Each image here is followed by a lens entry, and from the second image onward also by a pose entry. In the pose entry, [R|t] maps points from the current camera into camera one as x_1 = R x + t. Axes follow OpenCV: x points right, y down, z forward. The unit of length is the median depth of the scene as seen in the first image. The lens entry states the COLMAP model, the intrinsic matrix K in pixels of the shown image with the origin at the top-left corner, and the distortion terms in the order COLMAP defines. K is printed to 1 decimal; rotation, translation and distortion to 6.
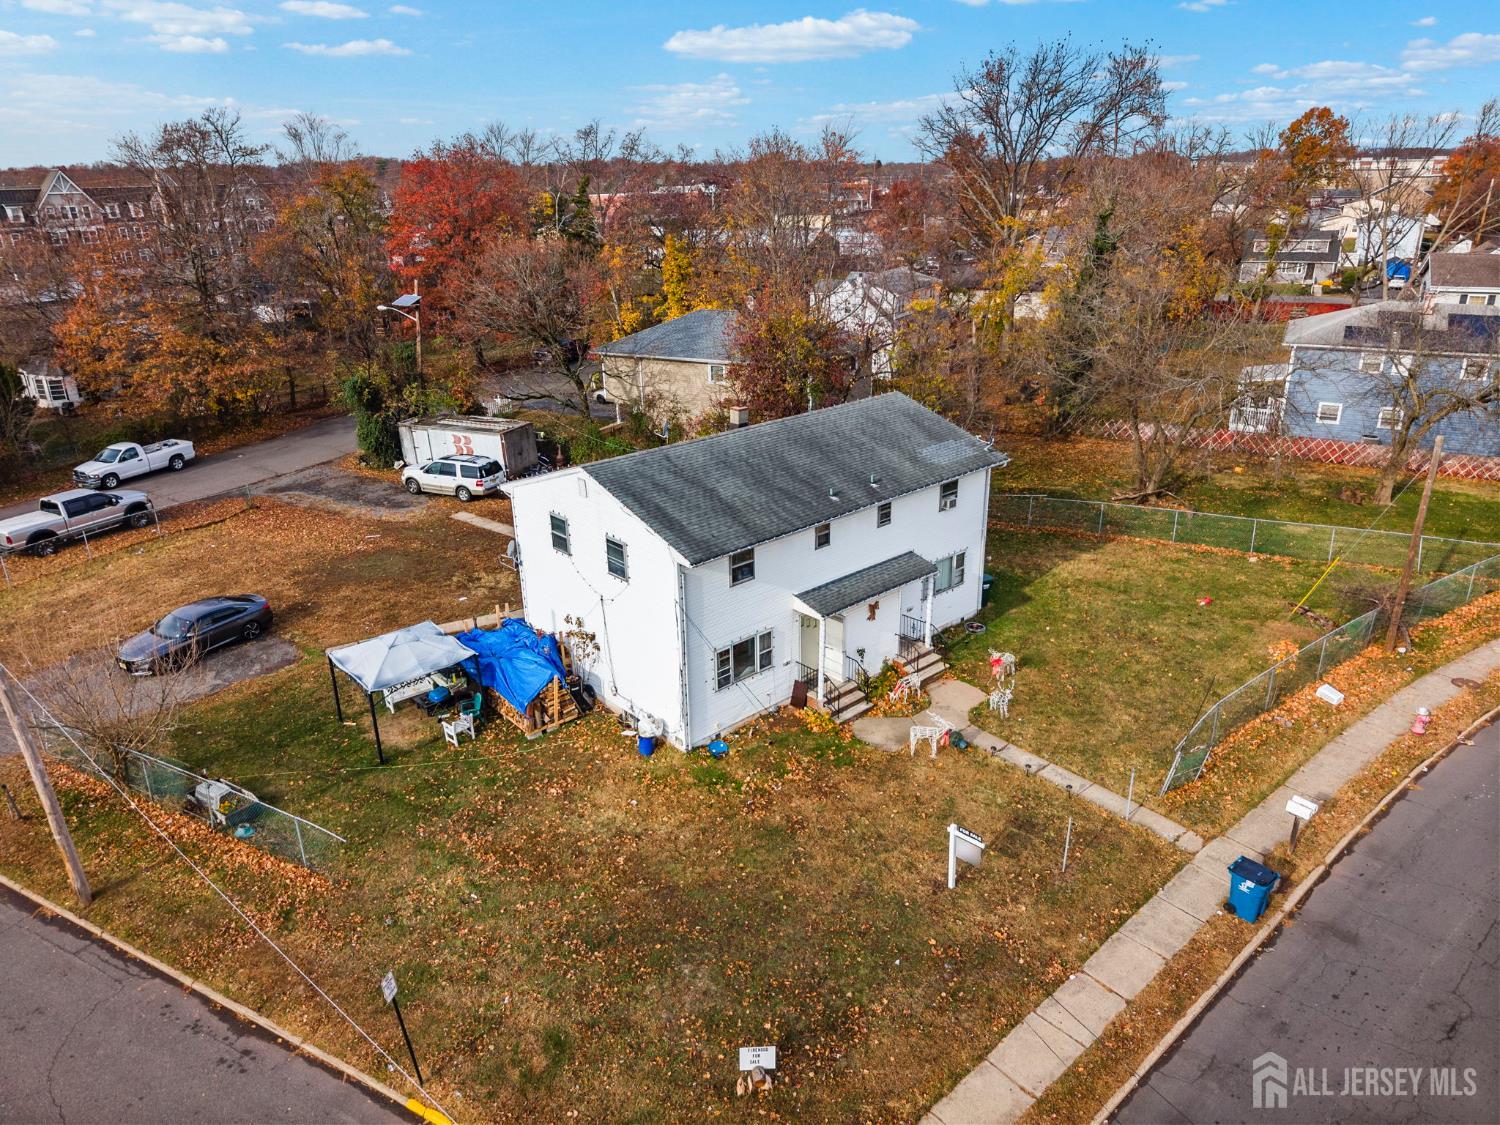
lens RADIAL K [[1010.8, 0, 798.1], [0, 1010.8, 560.1], [0, 0, 1]] dist [0.060483, -0.077904]
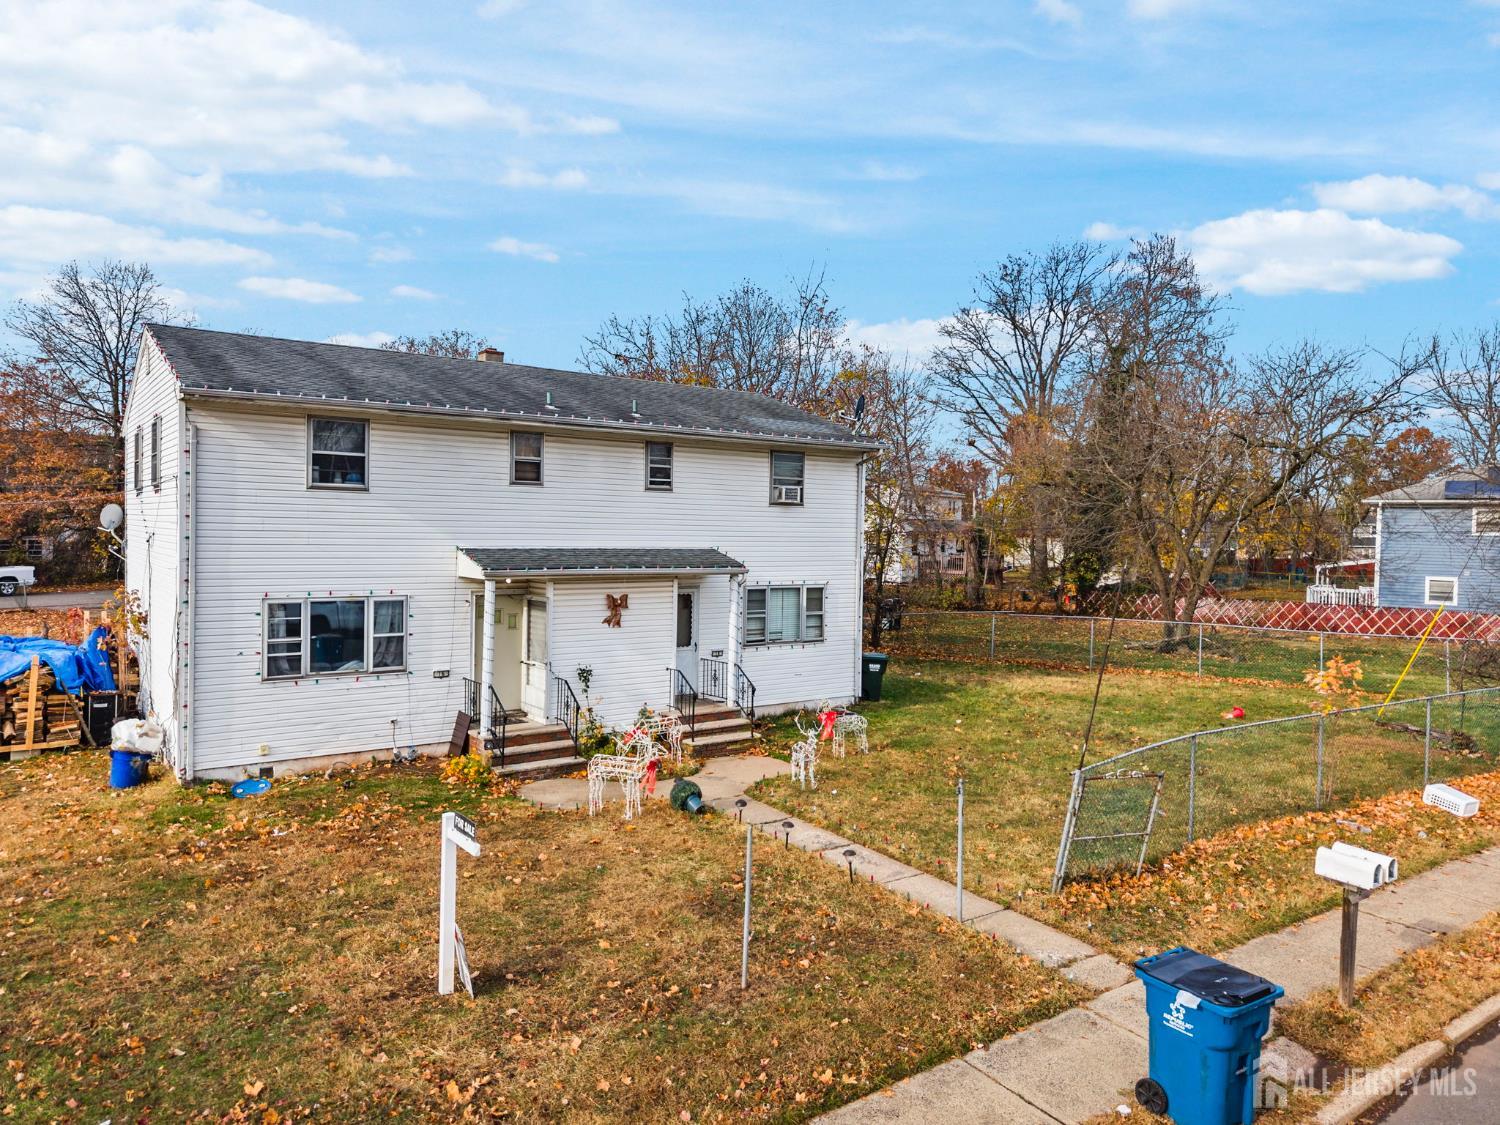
lens RADIAL K [[1010.8, 0, 798.1], [0, 1010.8, 560.1], [0, 0, 1]] dist [0.060483, -0.077904]
pose [[0.992669, 0.028990, -0.117339, 0.265057], [-0.067644, 0.937784, -0.340566, 0.231746], [0.100166, 0.346007, 0.932870, 0.468933]]
